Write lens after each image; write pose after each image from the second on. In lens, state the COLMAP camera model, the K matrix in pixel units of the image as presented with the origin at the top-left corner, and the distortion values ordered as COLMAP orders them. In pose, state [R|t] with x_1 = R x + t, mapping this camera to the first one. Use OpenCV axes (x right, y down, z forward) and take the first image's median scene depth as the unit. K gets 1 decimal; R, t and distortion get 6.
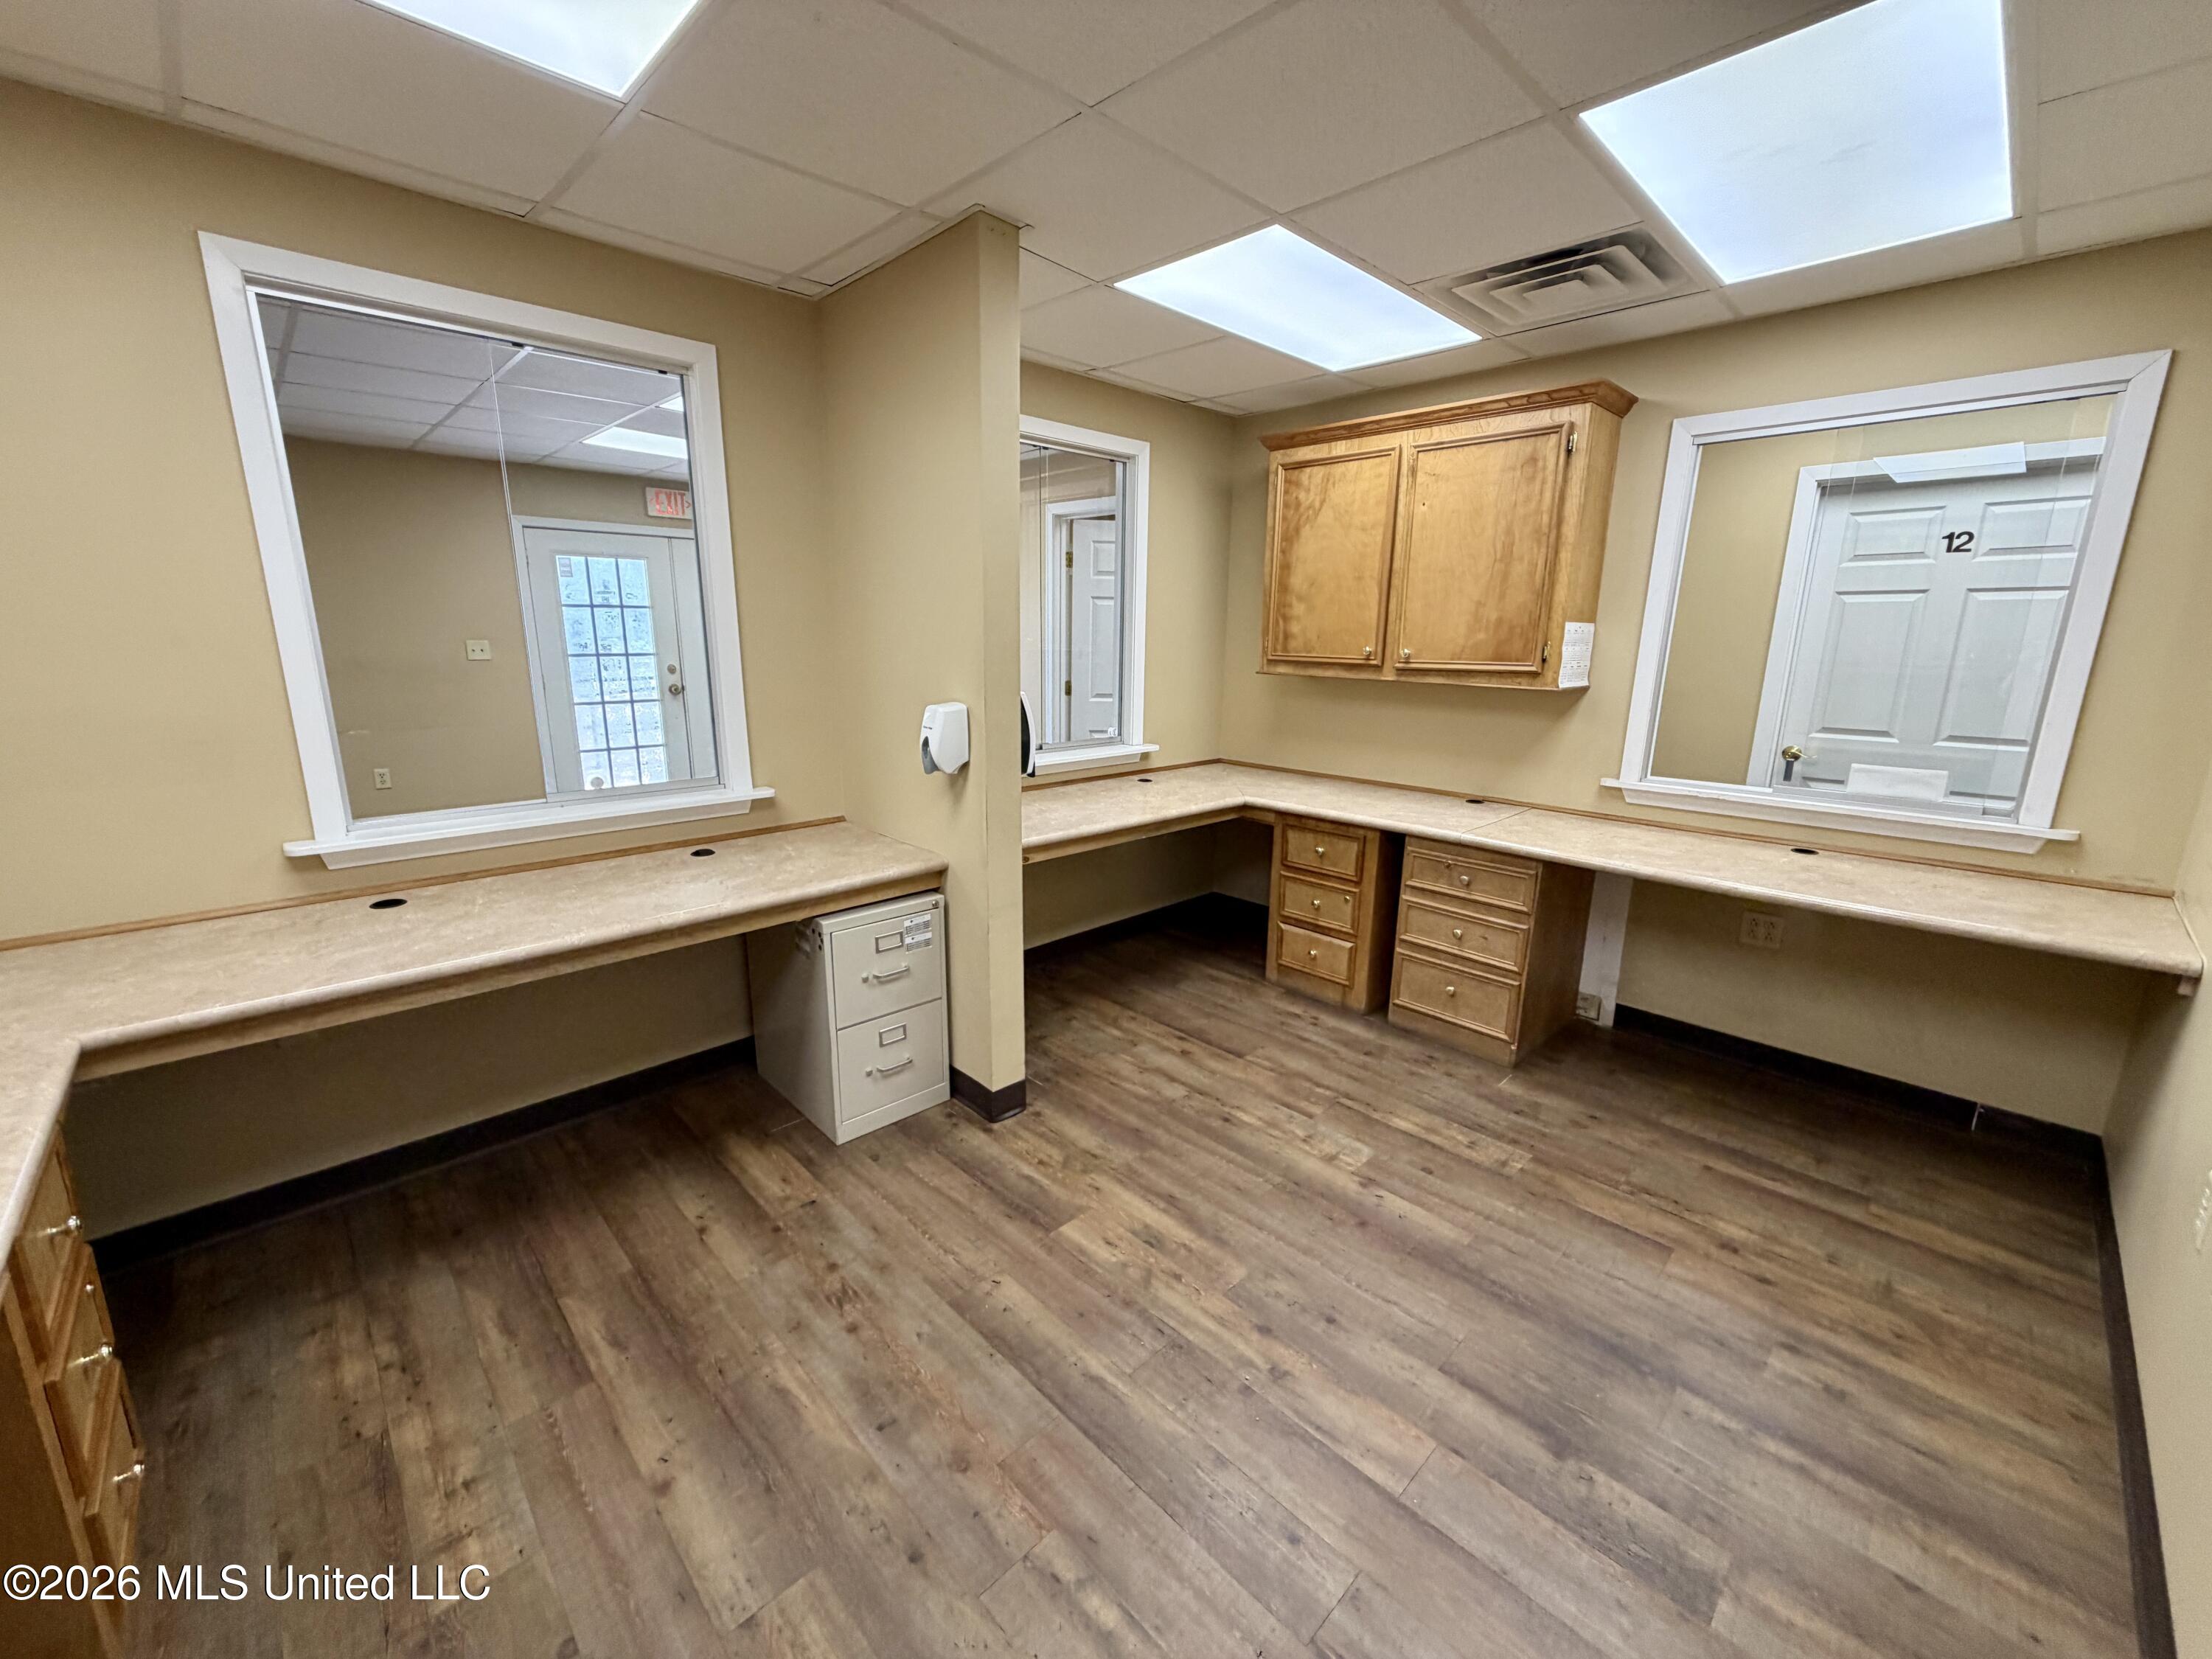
lens RADIAL K [[882.4, 0, 1105.5], [0, 882.4, 816.9], [0, 0, 1]] dist [0.000056, 0.000092]
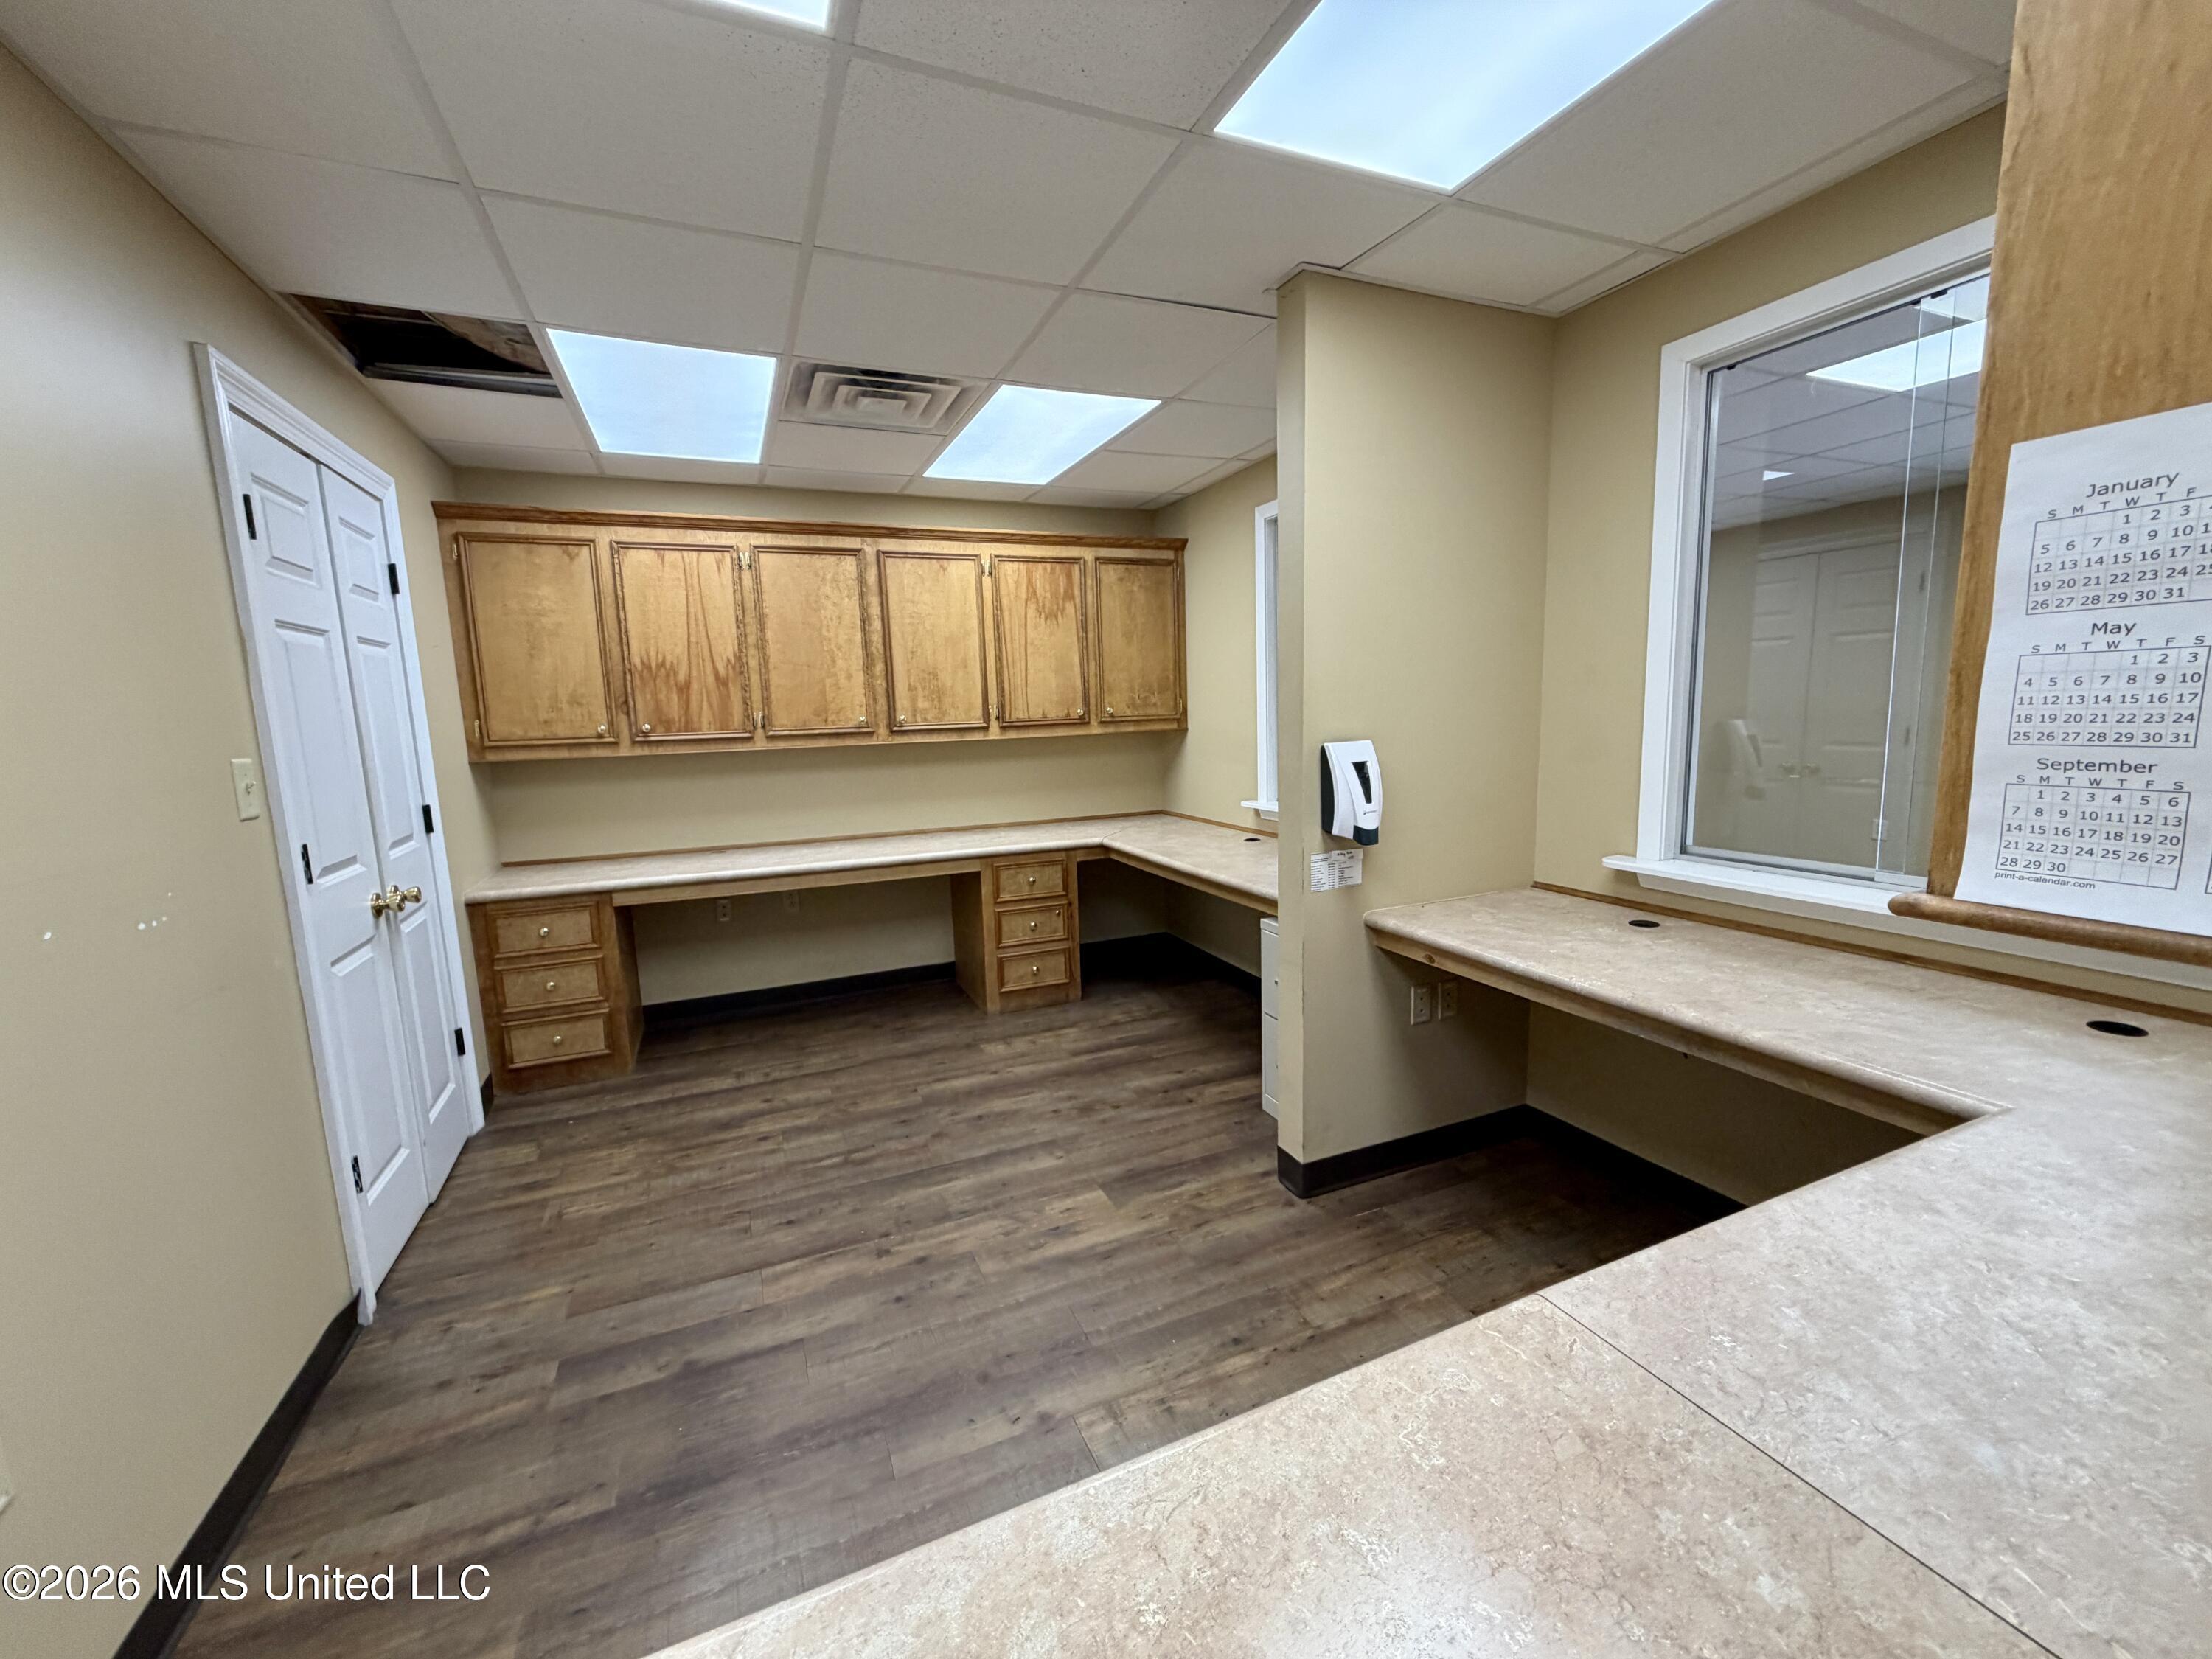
lens RADIAL K [[882.4, 0, 1137.8], [0, 882.4, 845.5], [0, 0, 1]] dist [0.000056, 0.000092]
pose [[-0.330042, 0.129323, -0.935066, 1.040155], [-0.185983, 0.962246, 0.198726, -0.234359], [0.925463, 0.239494, -0.293530, 1.365669]]
